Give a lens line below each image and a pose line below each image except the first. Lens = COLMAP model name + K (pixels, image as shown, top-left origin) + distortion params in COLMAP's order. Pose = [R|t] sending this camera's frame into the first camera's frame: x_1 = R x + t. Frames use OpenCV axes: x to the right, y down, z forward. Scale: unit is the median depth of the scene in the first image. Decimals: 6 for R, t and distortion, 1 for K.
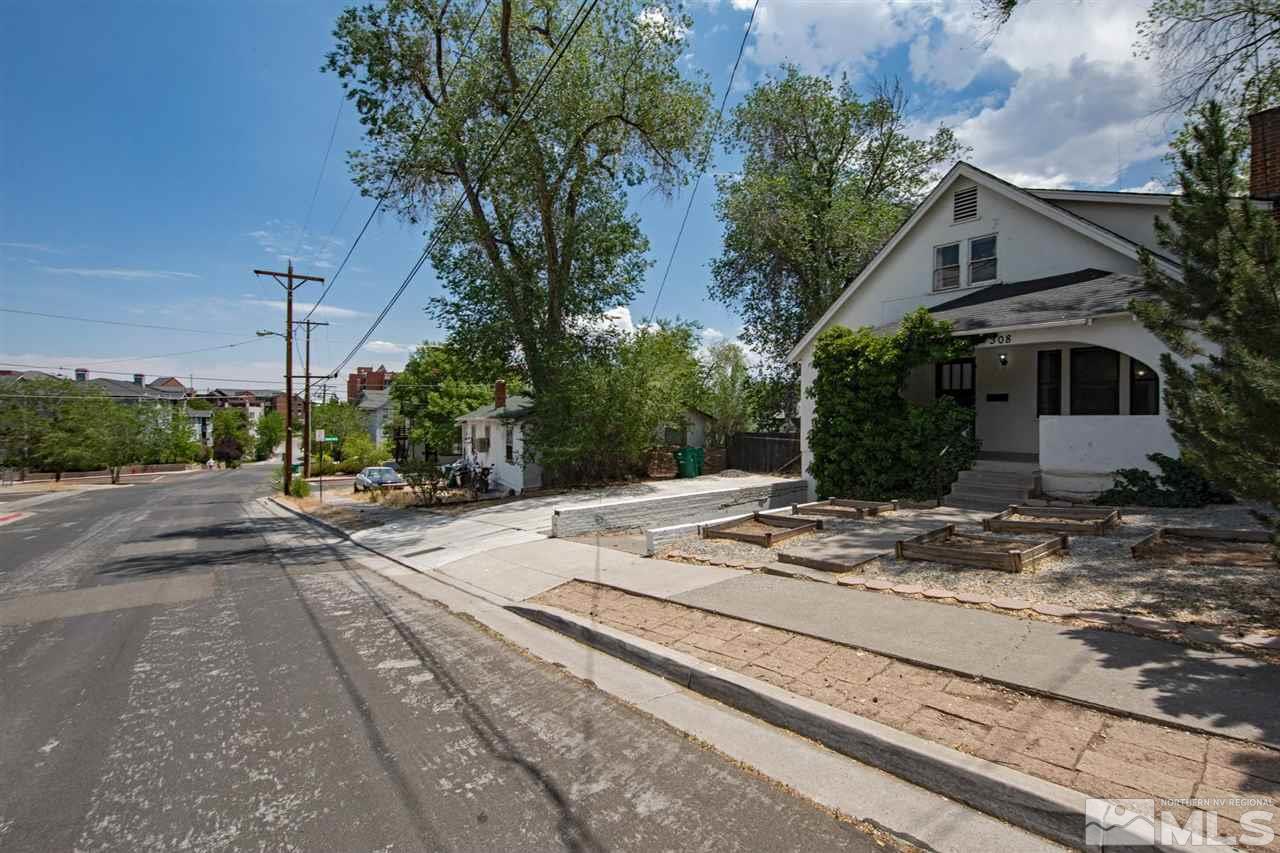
lens RADIAL K [[600.2, 0, 640.0], [0, 600.2, 426.5], [0, 0, 1]] dist [-0.002403, -0.000697]
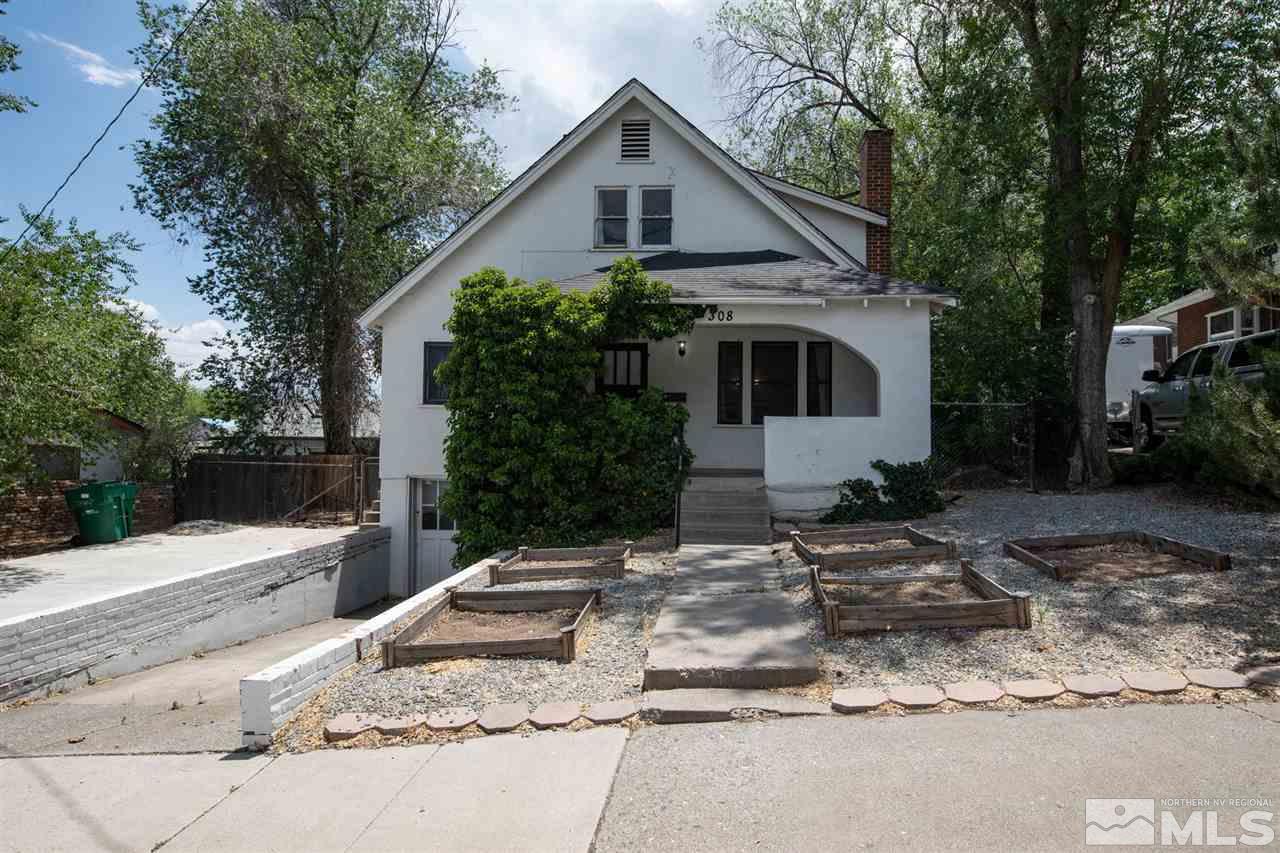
lens RADIAL K [[736.4, 0, 640.0], [0, 736.4, 426.5], [0, 0, 1]] dist [0.001498, -0.002032]
pose [[0.662462, 0.028032, 0.748571, -0.142157], [0.007187, 0.999016, -0.043771, 0.031093], [-0.749061, 0.034376, 0.661609, 0.419792]]
